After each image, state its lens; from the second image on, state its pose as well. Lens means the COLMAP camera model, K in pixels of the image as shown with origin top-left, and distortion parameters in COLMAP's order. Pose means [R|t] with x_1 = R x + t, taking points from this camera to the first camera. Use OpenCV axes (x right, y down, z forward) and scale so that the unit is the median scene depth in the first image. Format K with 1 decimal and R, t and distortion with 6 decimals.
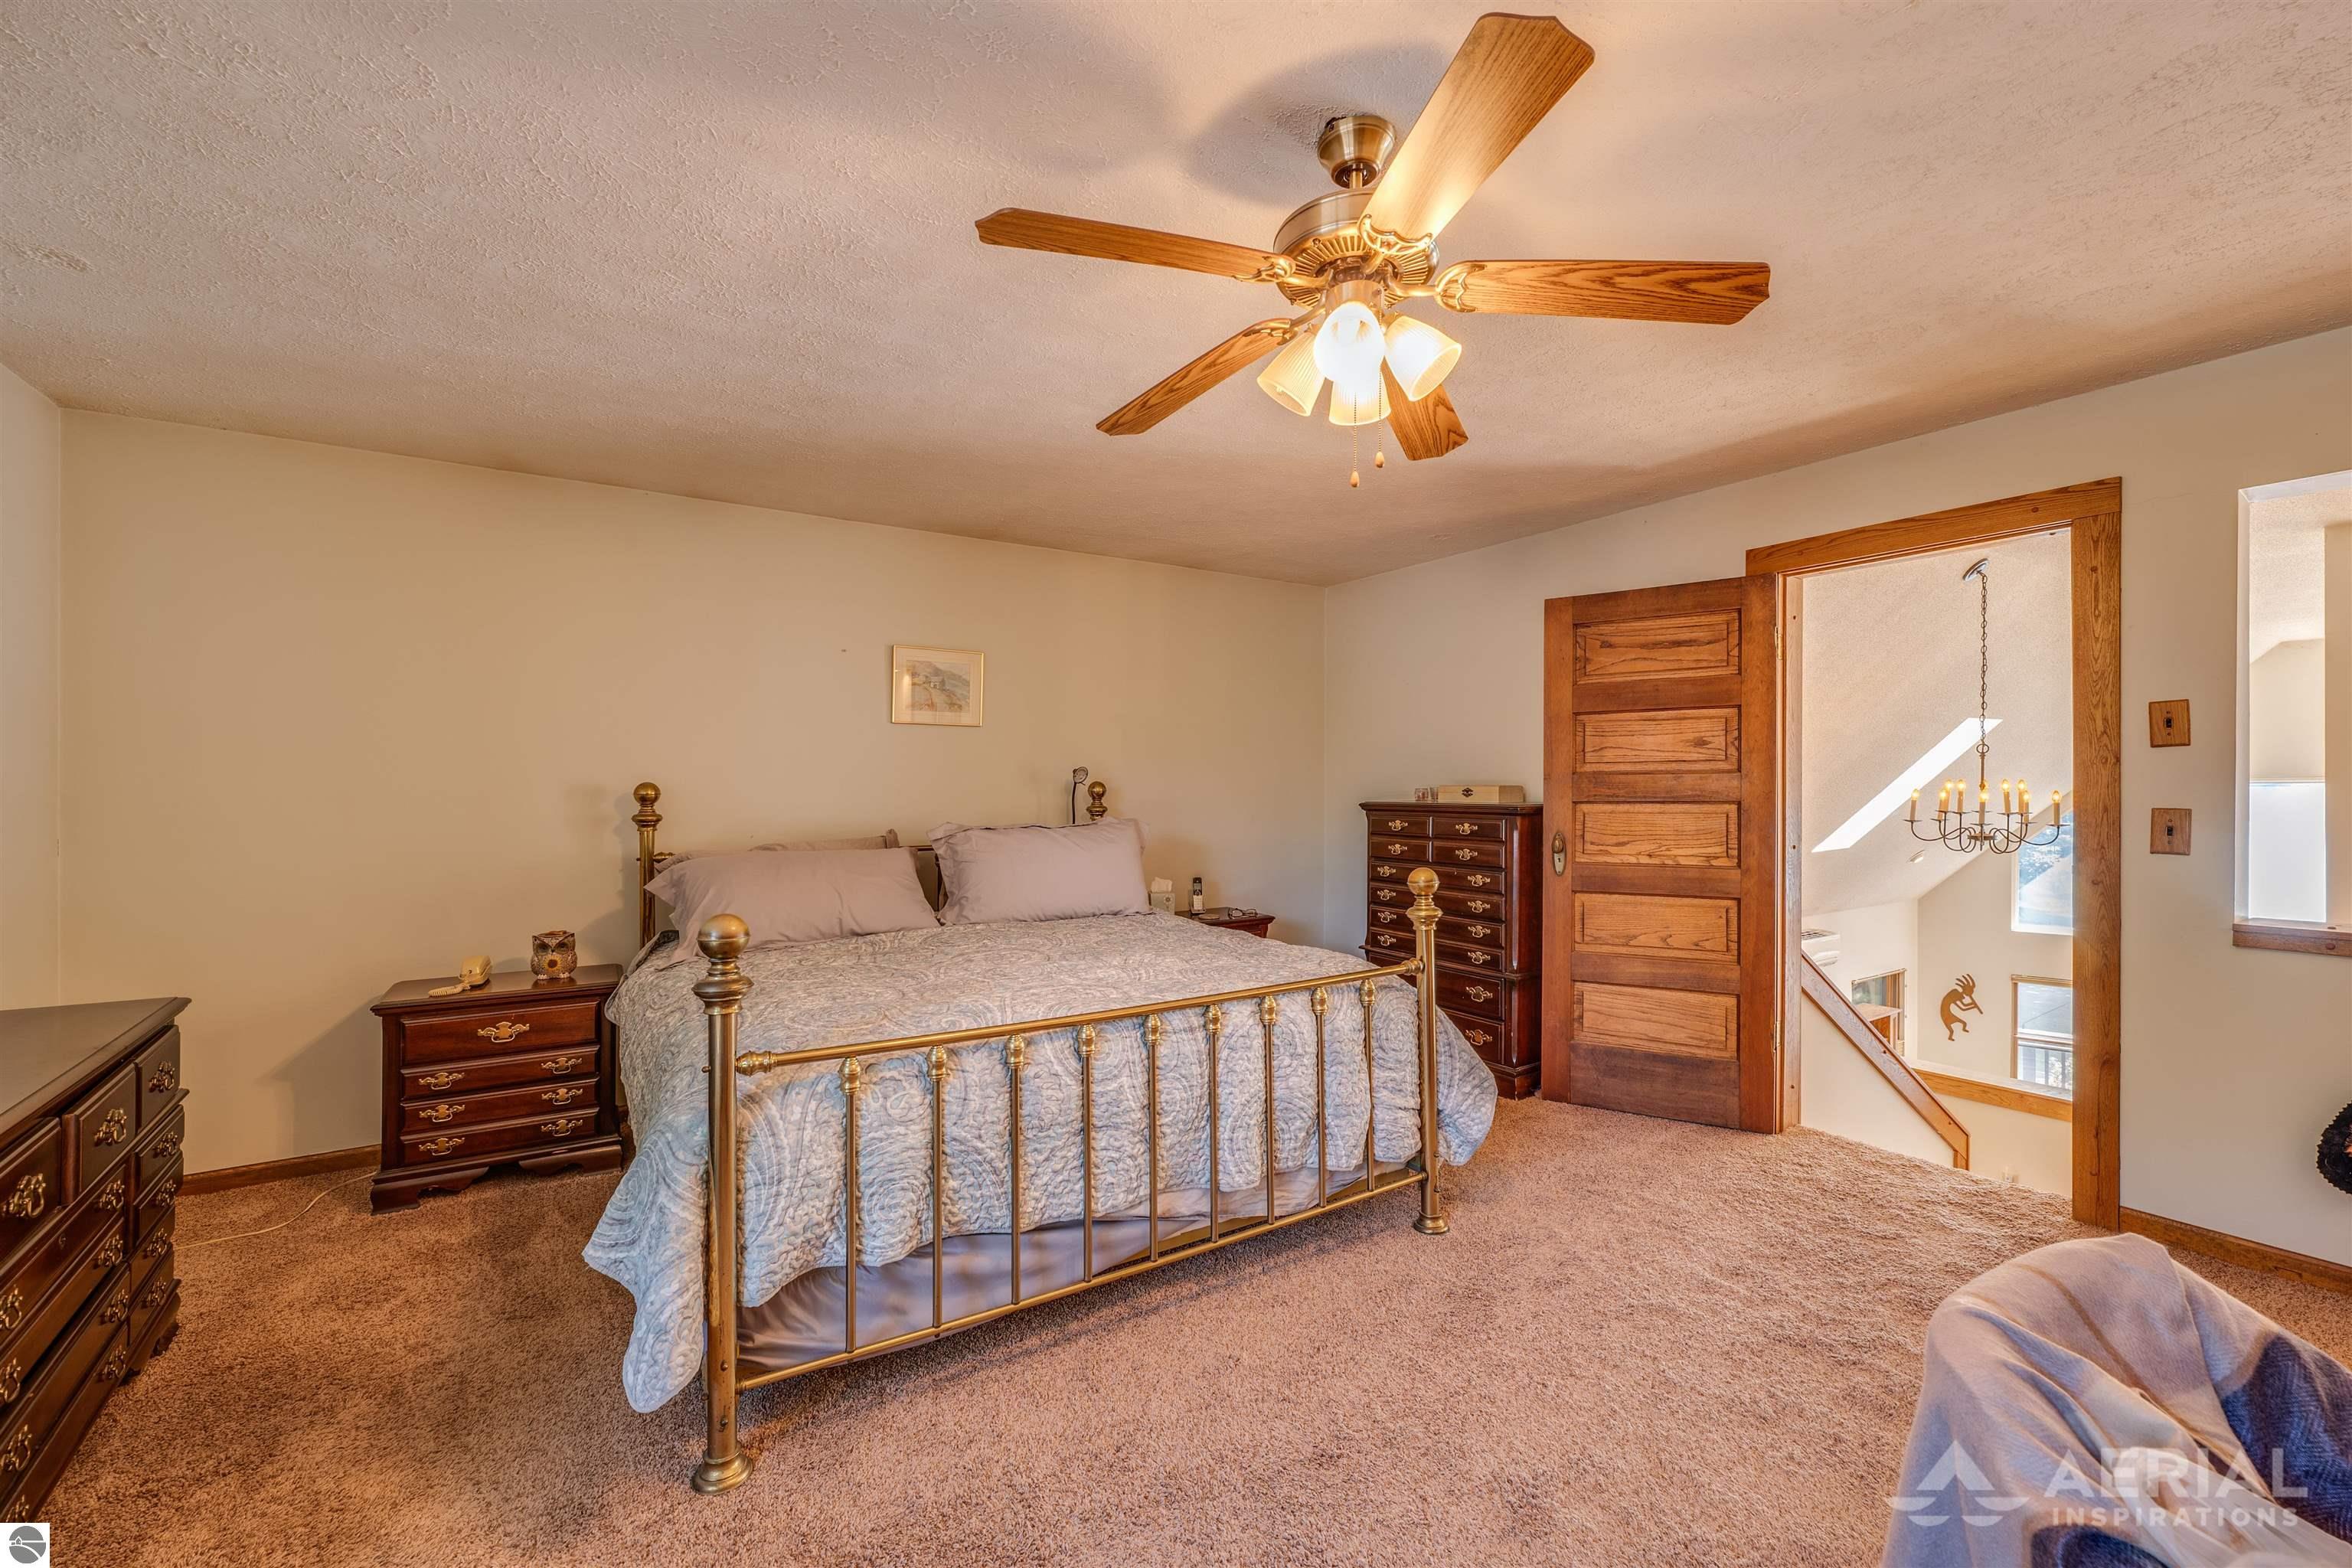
lens RADIAL K [[967.9, 0, 1176.0], [0, 967.9, 784.0], [0, 0, 1]] dist [0.001640, -0.000021]
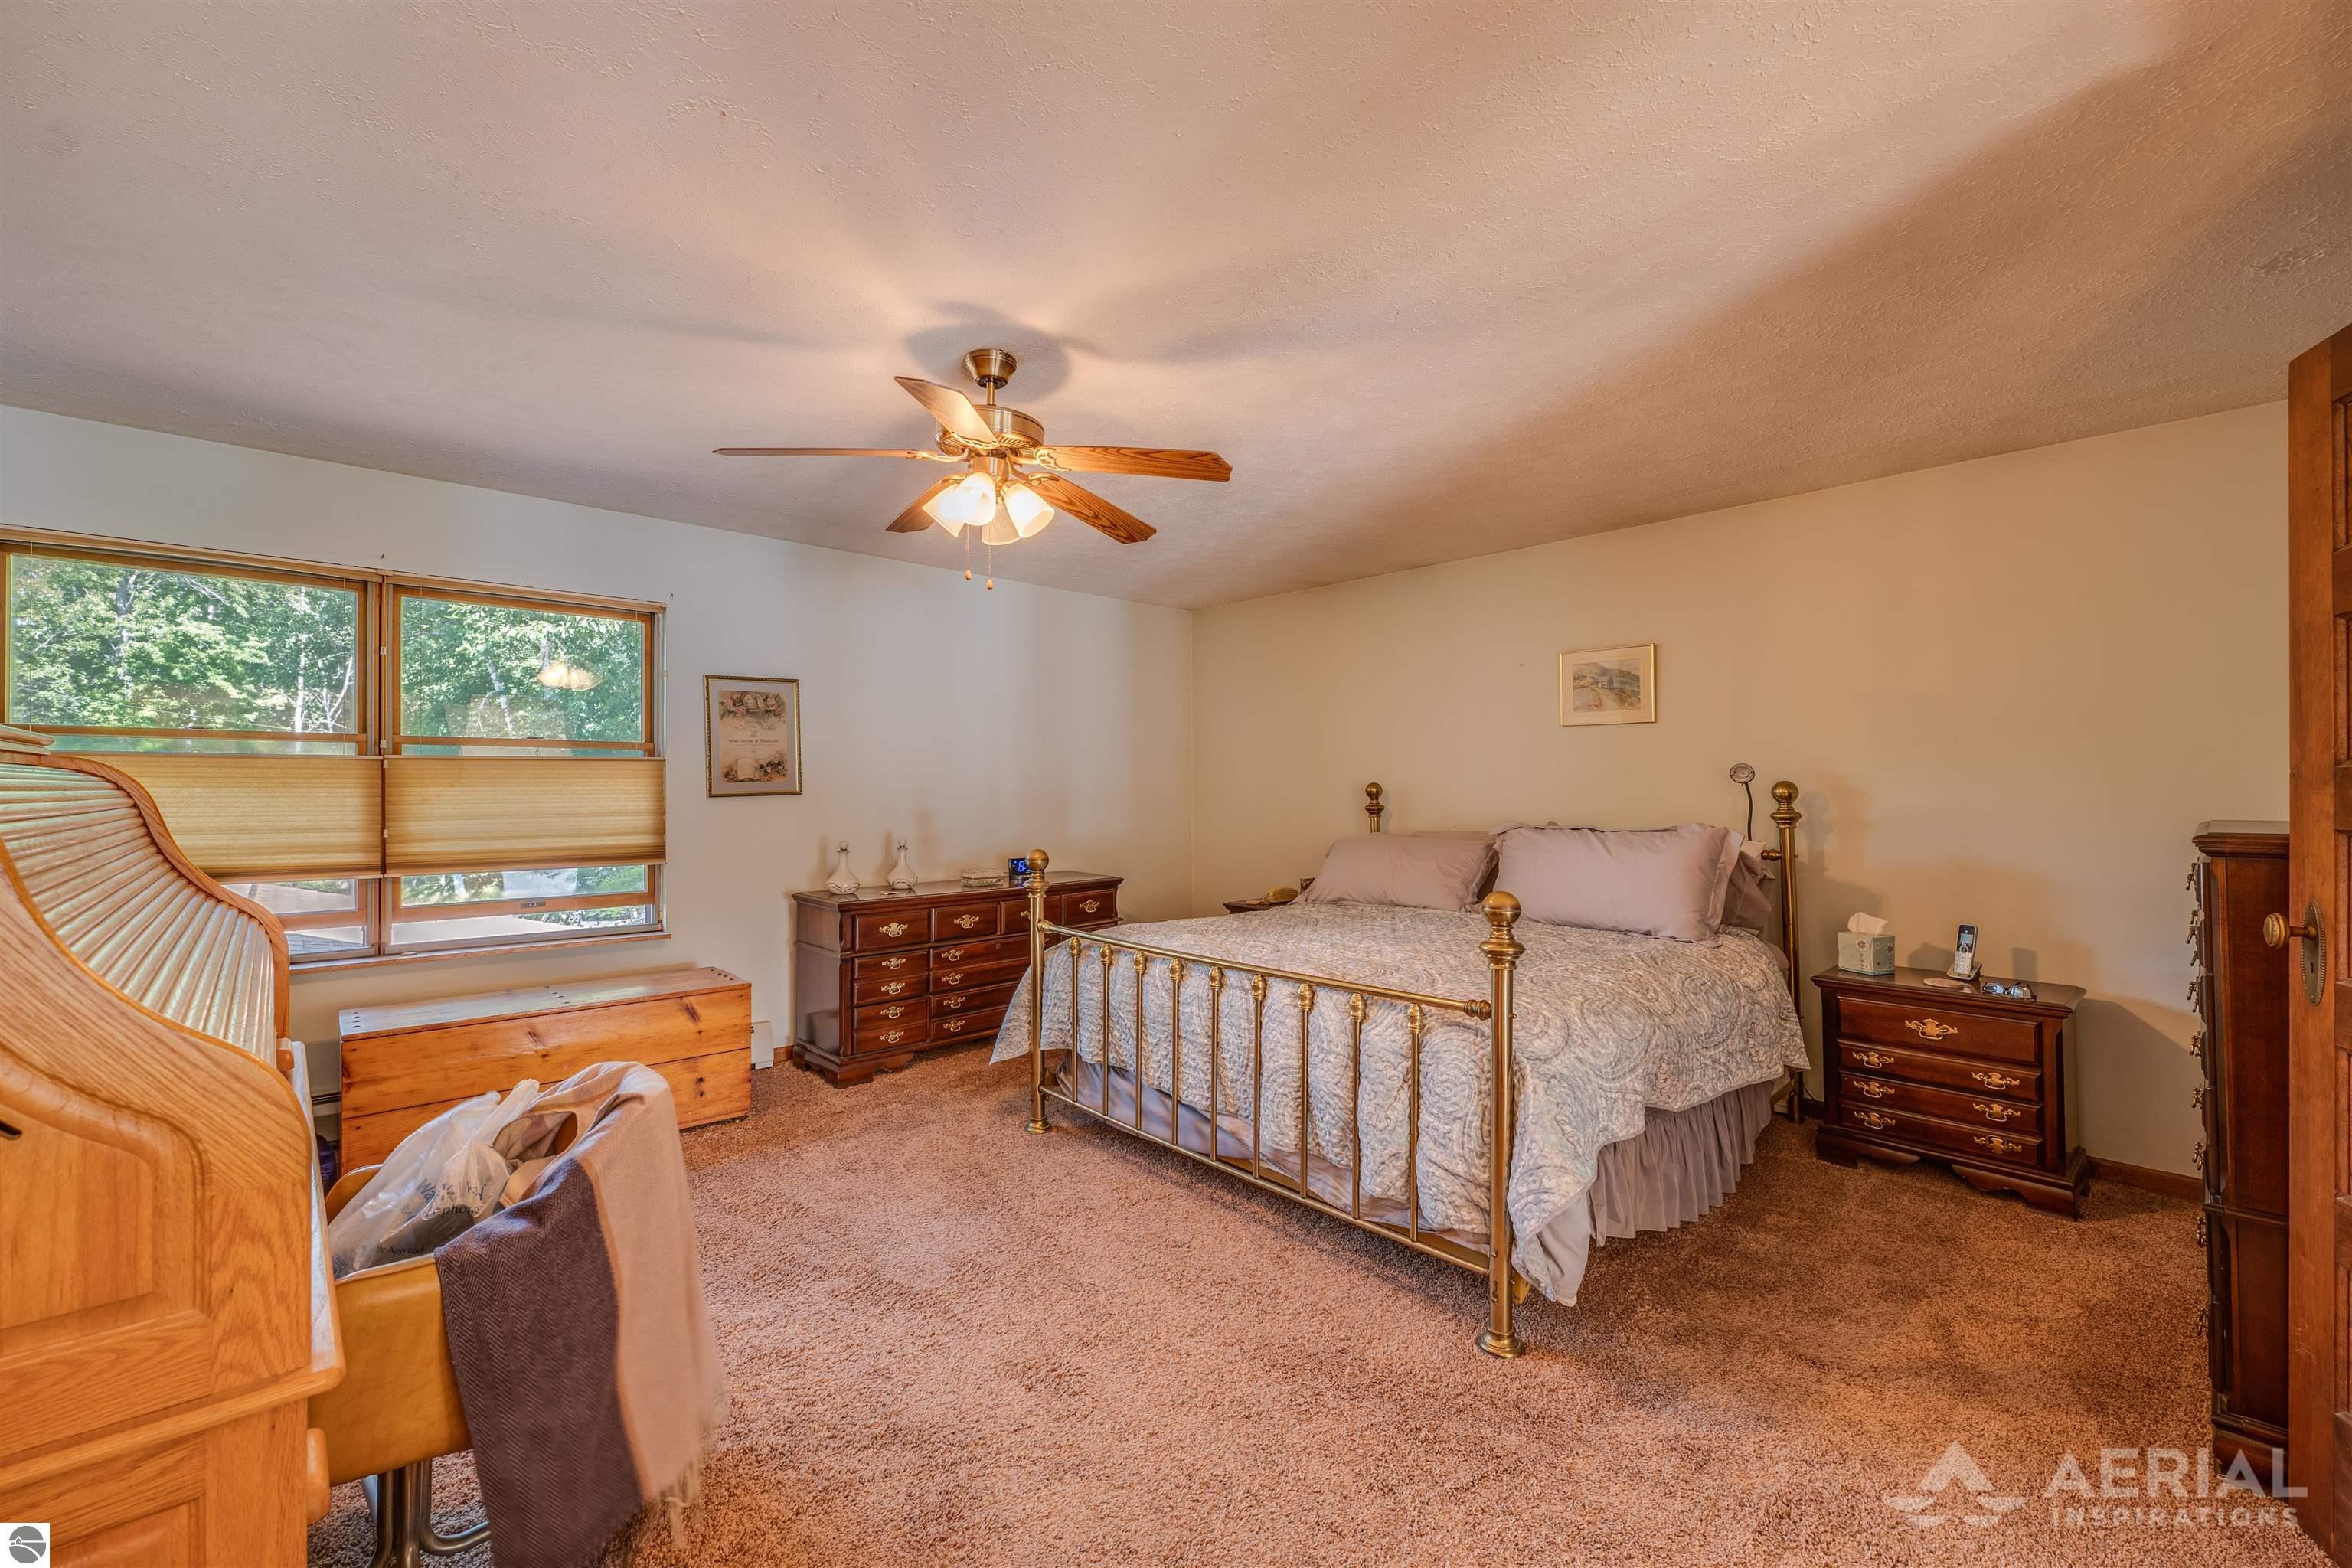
lens RADIAL K [[967.9, 0, 1176.0], [0, 967.9, 784.0], [0, 0, 1]] dist [0.001640, -0.000021]
pose [[0.172336, 0.001596, -0.985037, 1.099376], [-0.000301, 0.999999, 0.001568, -0.002623], [0.985038, 0.000026, 0.172336, 0.661177]]
